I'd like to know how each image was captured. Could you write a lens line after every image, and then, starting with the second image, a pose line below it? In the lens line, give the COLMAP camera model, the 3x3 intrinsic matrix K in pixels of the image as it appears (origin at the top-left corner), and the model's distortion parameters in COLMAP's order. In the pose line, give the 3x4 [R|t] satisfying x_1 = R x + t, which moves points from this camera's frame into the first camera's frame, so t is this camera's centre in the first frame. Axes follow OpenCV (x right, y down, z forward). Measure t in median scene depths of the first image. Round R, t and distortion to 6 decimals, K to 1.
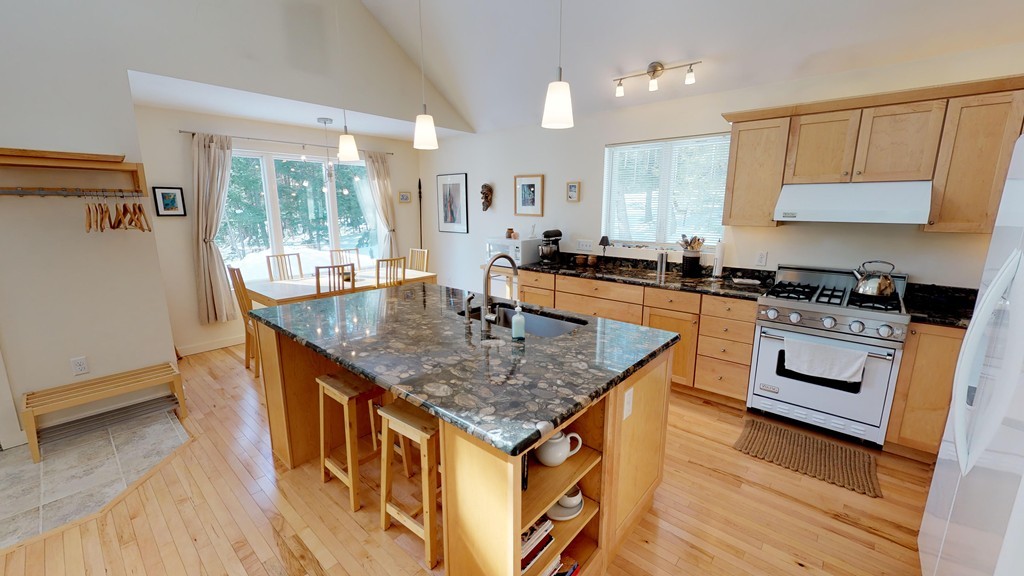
lens RADIAL K [[417.8, 0, 515.2], [0, 417.8, 293.9], [0, 0, 1]] dist [-0.000826, 0.000384]
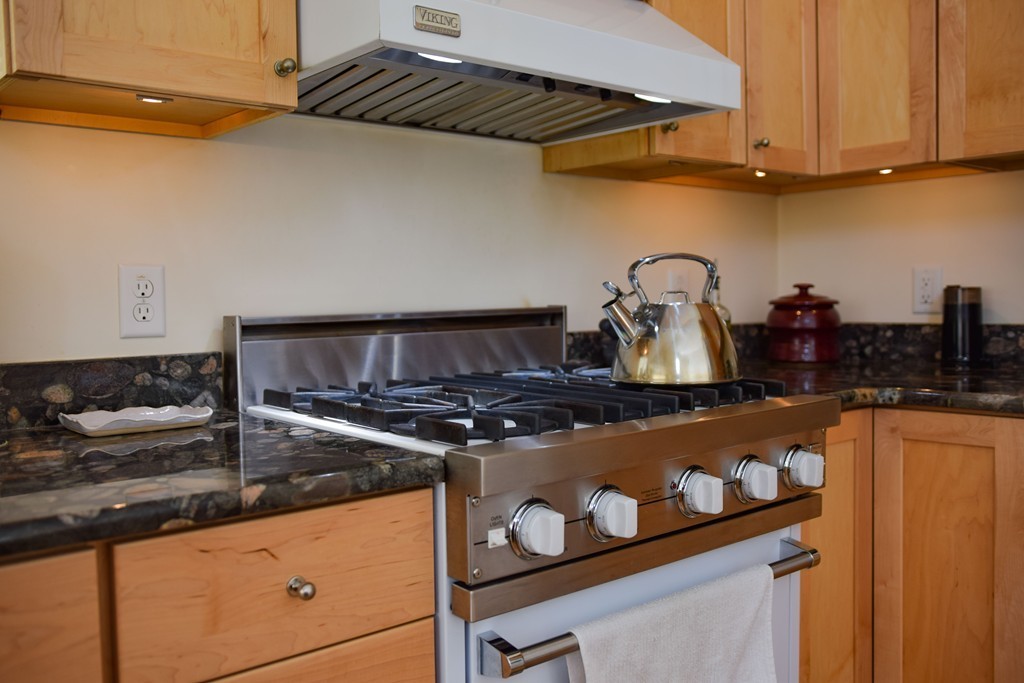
lens RADIAL K [[918.3, 0, 512.1], [0, 918.3, 339.5], [0, 0, 1]] dist [-0.023529, -0.002548]
pose [[0.162889, -0.058360, 0.984917, 0.215939], [0.218501, 0.975596, 0.021671, -0.043772], [-0.962146, 0.211675, 0.171666, 0.896737]]
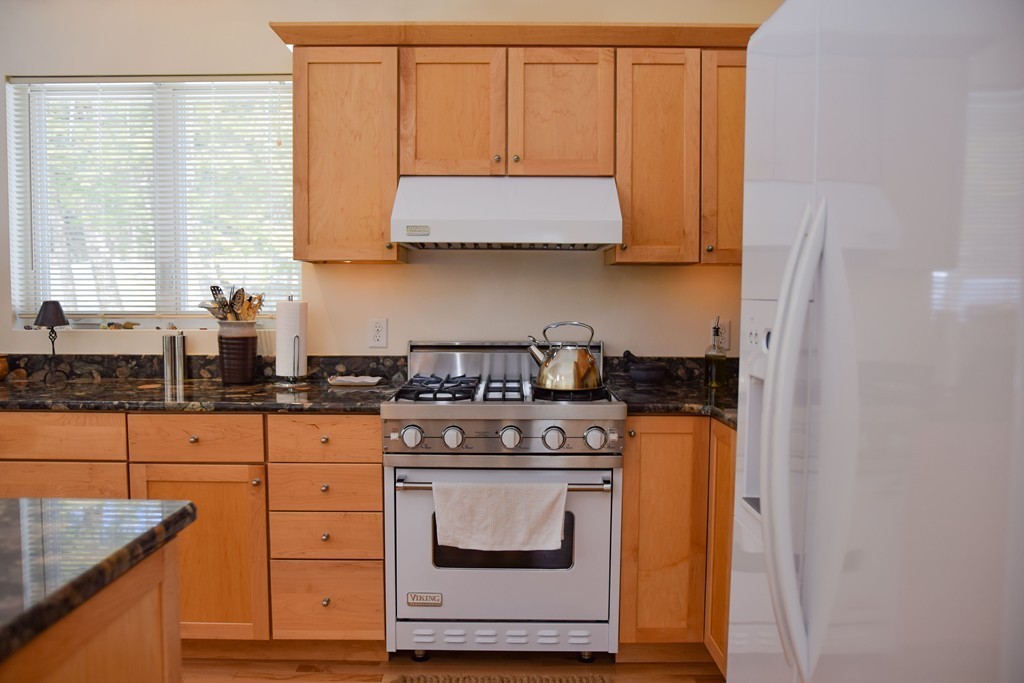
lens RADIAL K [[814.0, 0, 549.4], [0, 814.0, 332.6], [0, 0, 1]] dist [-0.063675, 0.019230]
pose [[0.737616, -0.033113, 0.674408, 0.116858], [0.132927, 0.986372, -0.096955, 0.040018], [-0.662007, 0.161163, 0.731966, 0.207190]]
